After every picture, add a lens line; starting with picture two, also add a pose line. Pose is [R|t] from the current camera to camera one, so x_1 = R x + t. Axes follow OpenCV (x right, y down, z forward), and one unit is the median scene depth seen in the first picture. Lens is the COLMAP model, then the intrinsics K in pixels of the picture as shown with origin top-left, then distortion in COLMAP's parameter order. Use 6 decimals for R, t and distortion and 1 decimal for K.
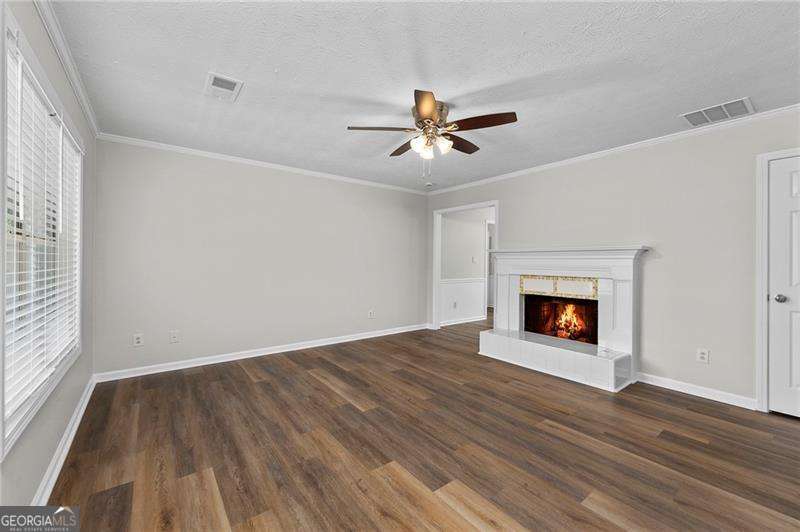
lens RADIAL K [[325.2, 0, 400.3], [0, 325.2, 263.1], [0, 0, 1]] dist [-0.004363, -0.000596]
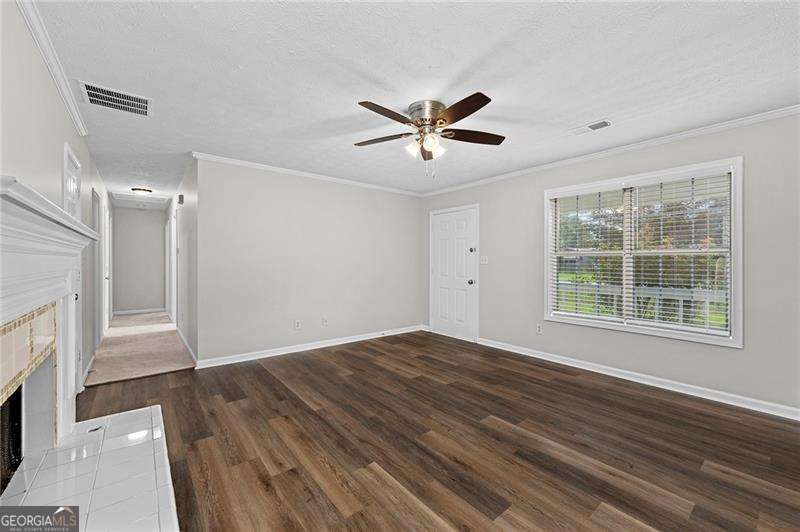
lens RADIAL K [[325.2, 0, 400.0], [0, 325.2, 263.2], [0, 0, 1]] dist [-0.004363, -0.000596]
pose [[-0.999662, -0.009206, -0.024294, 0.202199], [-0.009433, 0.999913, 0.009252, -0.013280], [0.024207, 0.009478, -0.999662, 2.071381]]
